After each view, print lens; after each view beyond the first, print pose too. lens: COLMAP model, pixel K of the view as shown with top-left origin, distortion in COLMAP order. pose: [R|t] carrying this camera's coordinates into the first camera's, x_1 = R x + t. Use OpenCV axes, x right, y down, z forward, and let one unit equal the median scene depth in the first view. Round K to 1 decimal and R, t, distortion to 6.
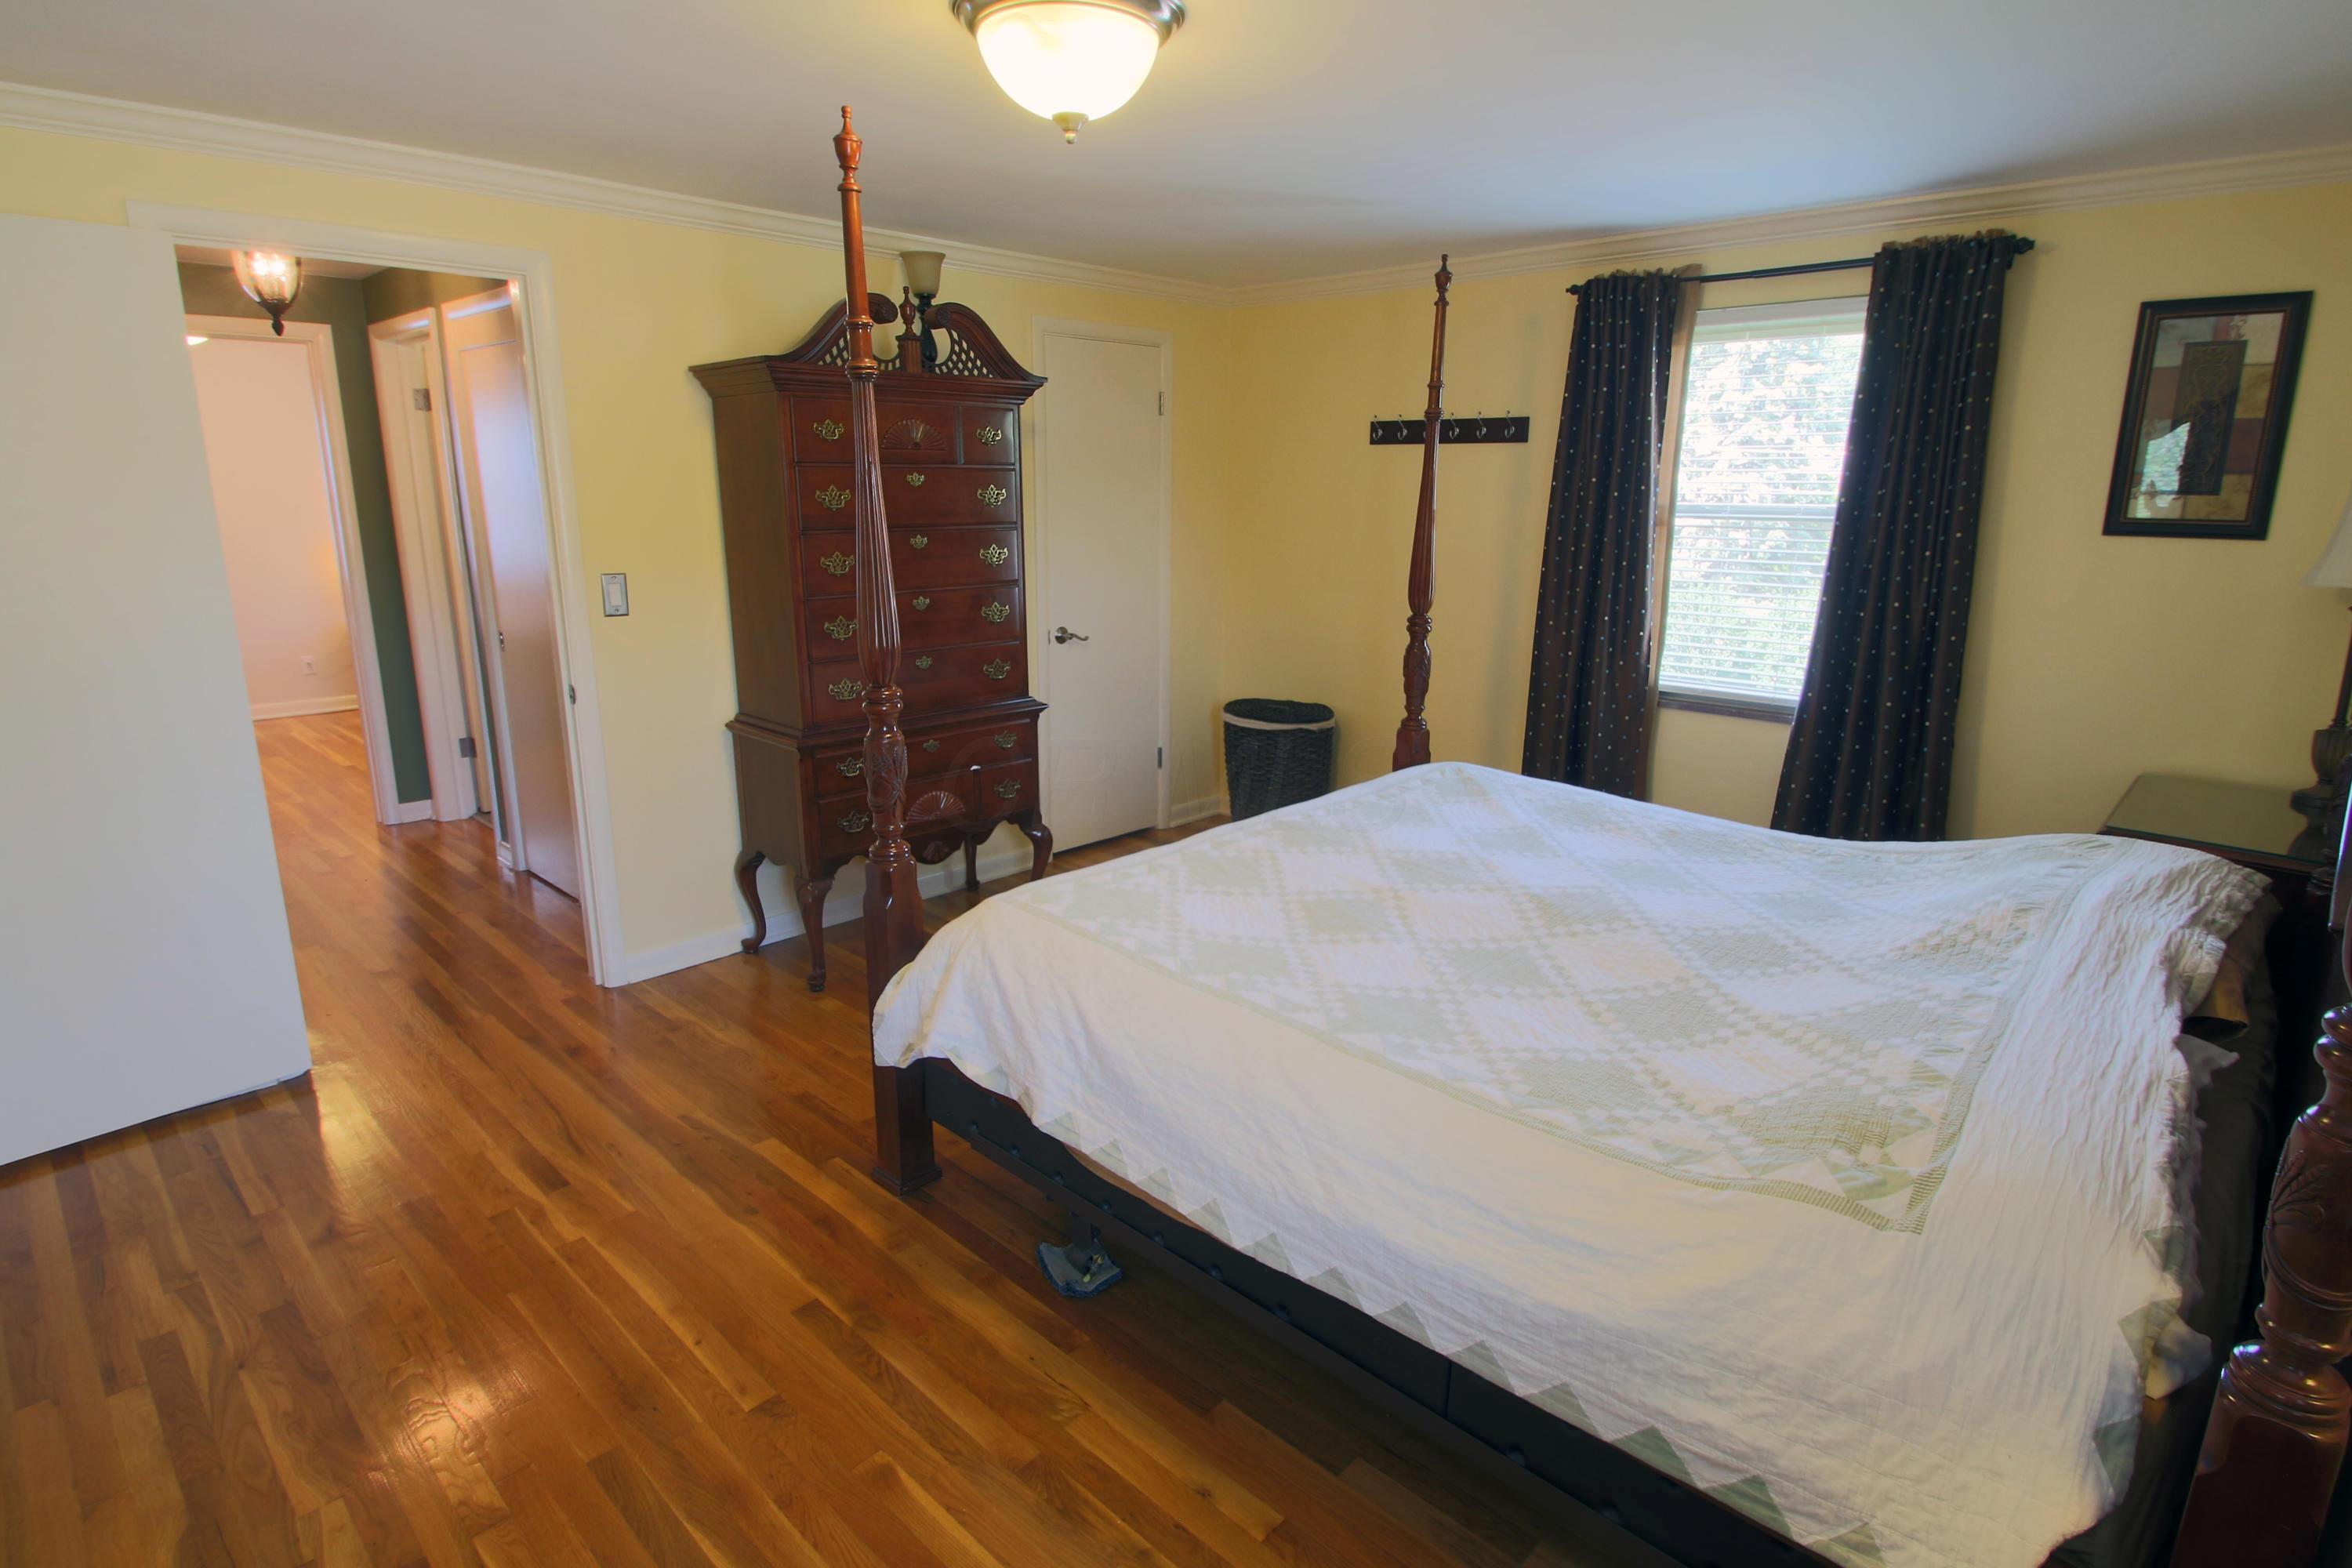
lens RADIAL K [[1222.1, 0, 1179.5], [0, 1222.1, 760.8], [0, 0, 1]] dist [0.031217, -0.029149]
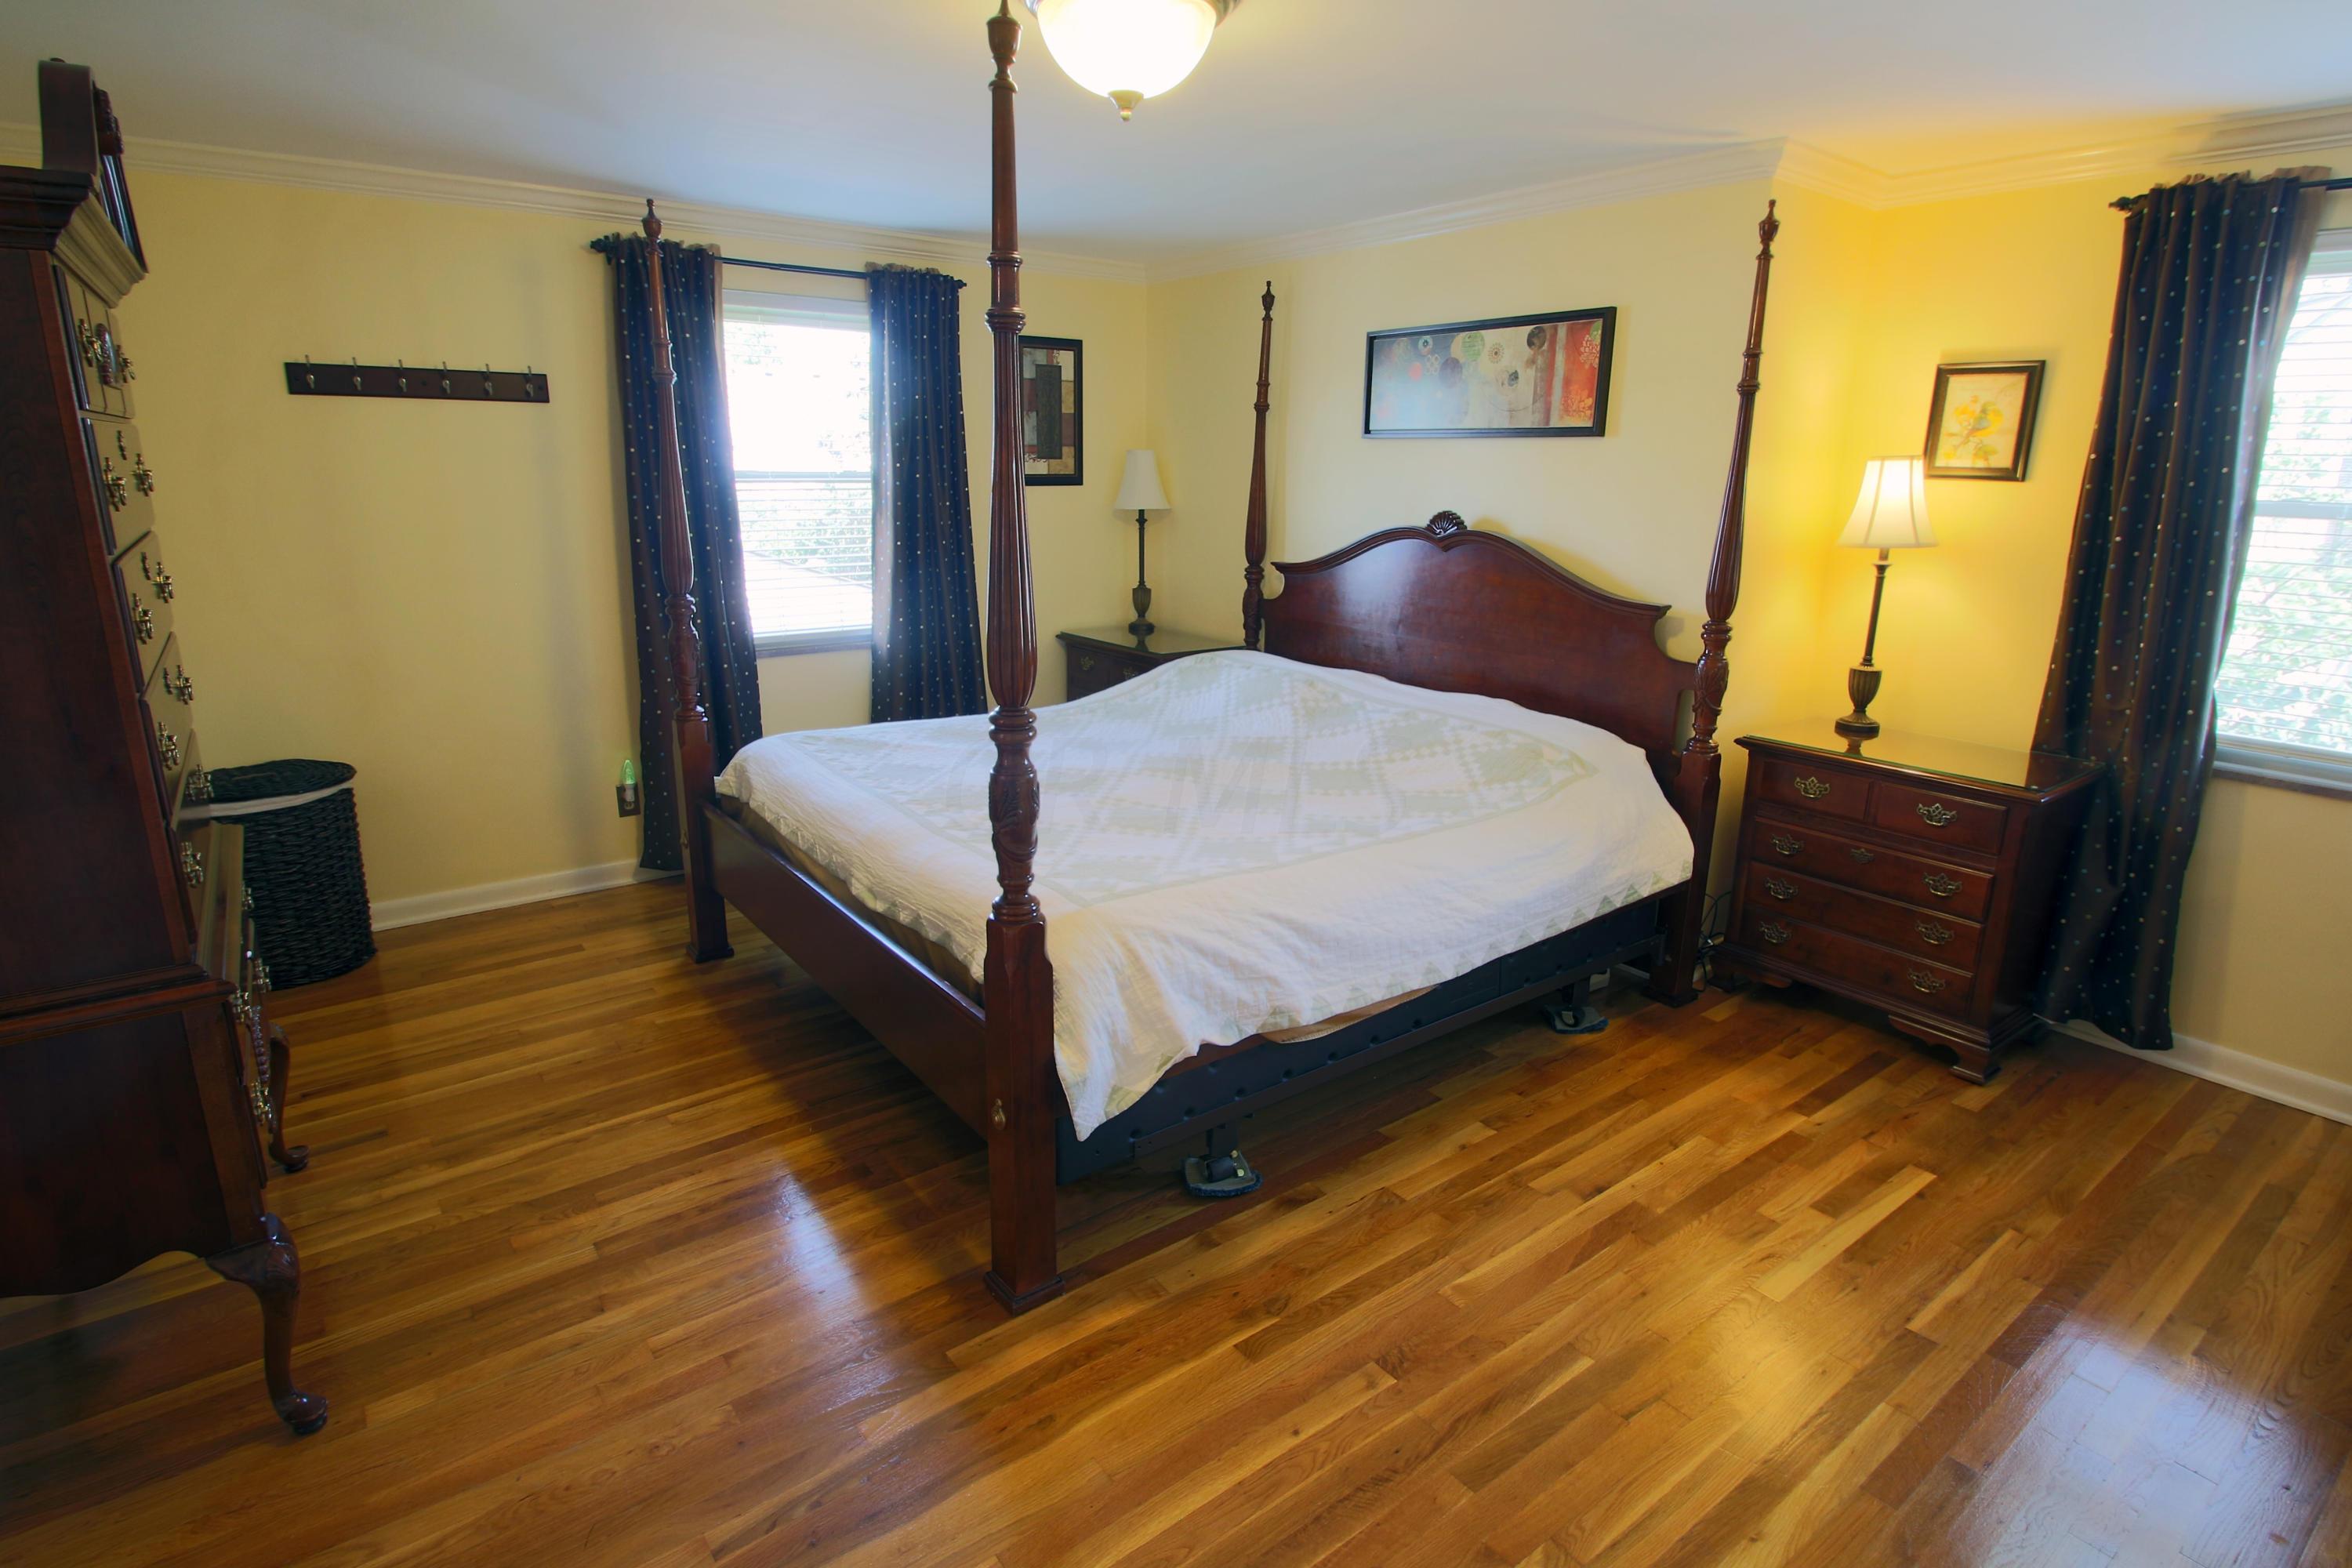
lens RADIAL K [[1222.1, 0, 1179.5], [0, 1222.1, 760.8], [0, 0, 1]] dist [0.031217, -0.029149]
pose [[0.147508, -0.245508, 0.958106, -1.029288], [0.210680, 0.954270, 0.212089, -0.180731], [-0.966362, 0.170569, 0.192486, 0.746612]]
